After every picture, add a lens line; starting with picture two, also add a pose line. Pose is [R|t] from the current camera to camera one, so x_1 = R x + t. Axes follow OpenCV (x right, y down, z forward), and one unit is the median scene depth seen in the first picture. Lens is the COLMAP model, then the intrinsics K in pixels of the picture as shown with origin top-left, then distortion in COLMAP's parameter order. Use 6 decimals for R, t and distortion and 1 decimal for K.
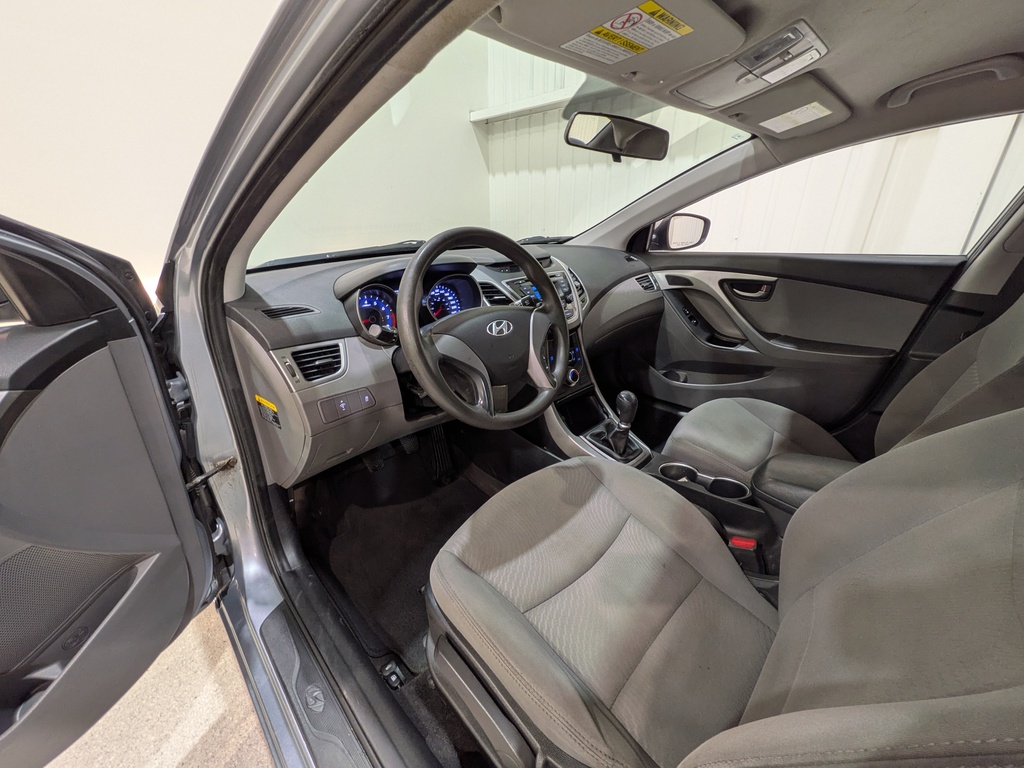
lens RADIAL K [[409.4, 0, 517.8], [0, 409.4, 381.7], [0, 0, 1]] dist [-0.000528, -0.000081]
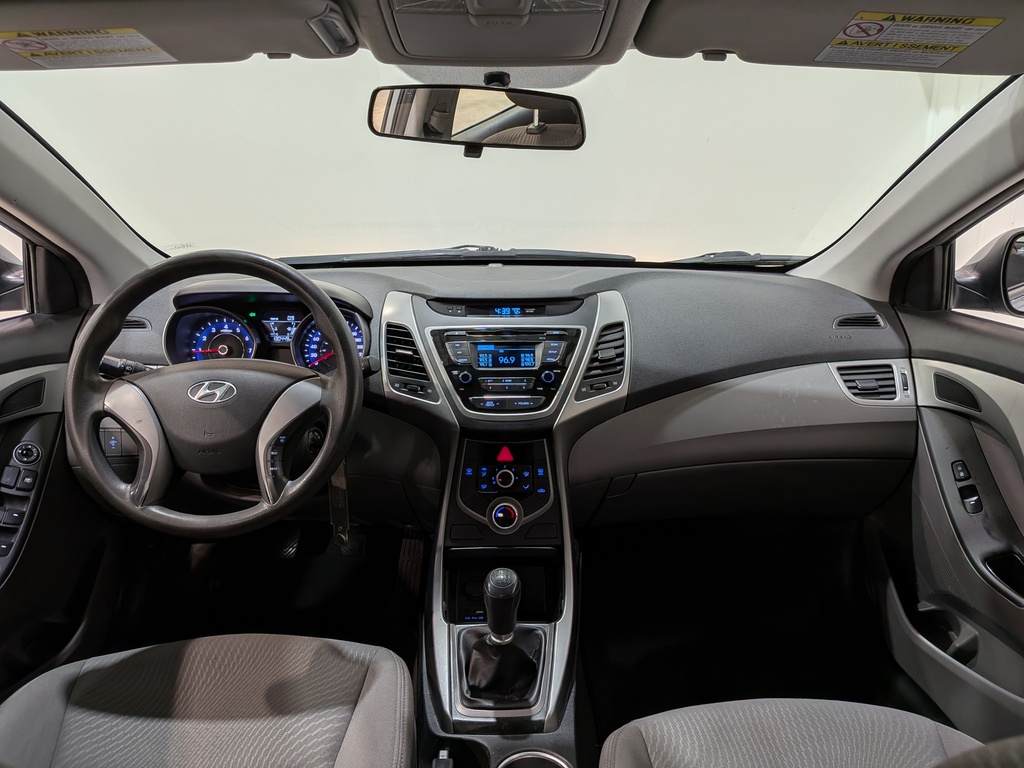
lens RADIAL K [[756.2, 0, 511.8], [0, 756.2, 376.2], [0, 0, 1]] dist [0.090511, -0.173384]
pose [[0.725752, 0.195380, -0.659629, 0.843870], [-0.272470, 0.962050, -0.014827, -0.196628], [0.631699, 0.190490, 0.751445, 0.237563]]
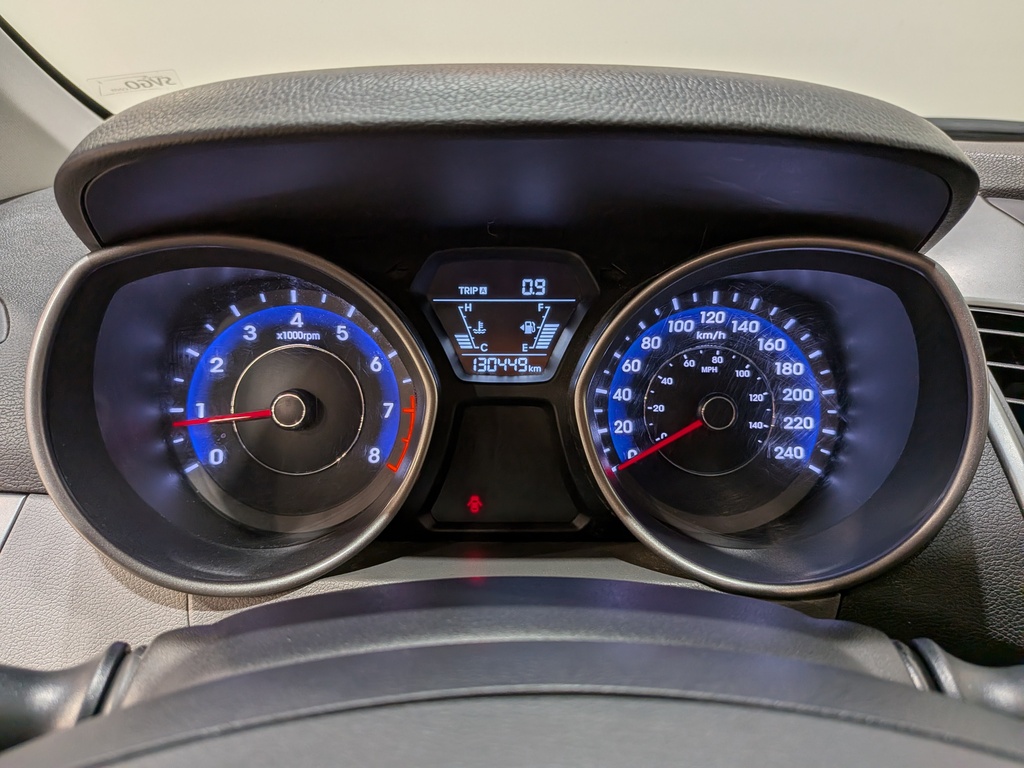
lens RADIAL K [[756.2, 0, 511.8], [0, 756.2, 376.2], [0, 0, 1]] dist [0.090511, -0.173384]
pose [[0.706362, 0.232539, -0.668564, -0.029776], [-0.271489, 0.961268, 0.047509, -0.183604], [0.653717, 0.147949, 0.742135, 0.678241]]
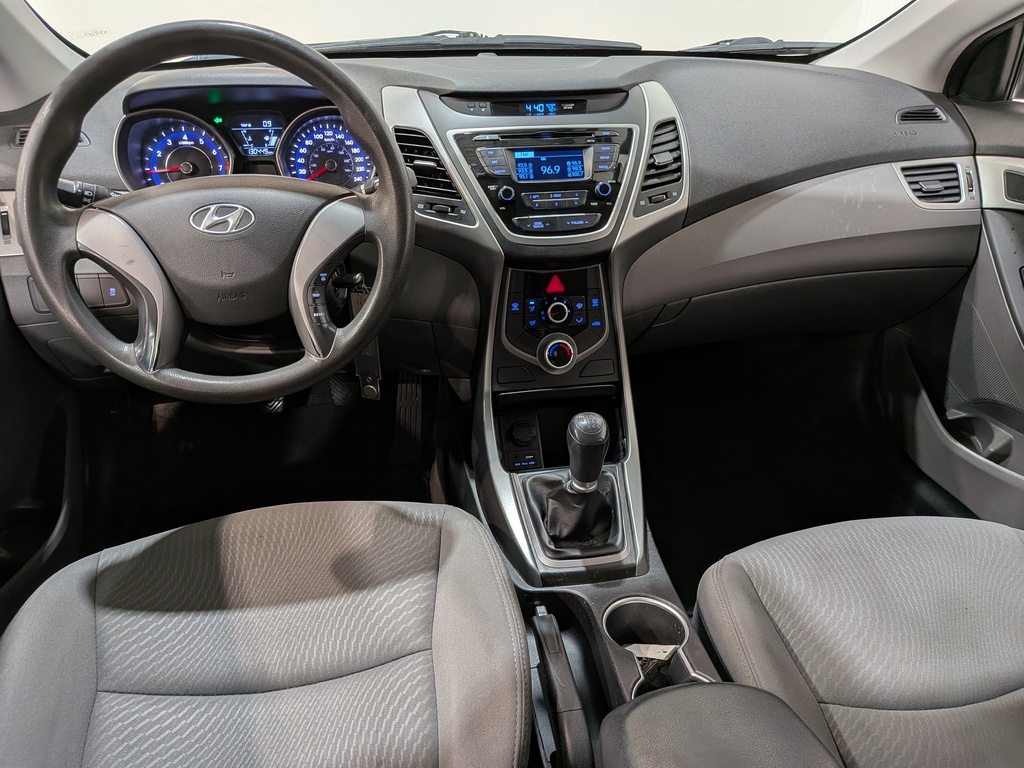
lens RADIAL K [[745.0, 0, 509.3], [0, 745.0, 399.2], [0, 0, 1]] dist [0.082316, -0.154360]
pose [[0.820412, 0.300684, -0.486326, 0.581467], [-0.233356, 0.952578, 0.195294, -0.132093], [0.521986, -0.046735, 0.851673, 0.243699]]
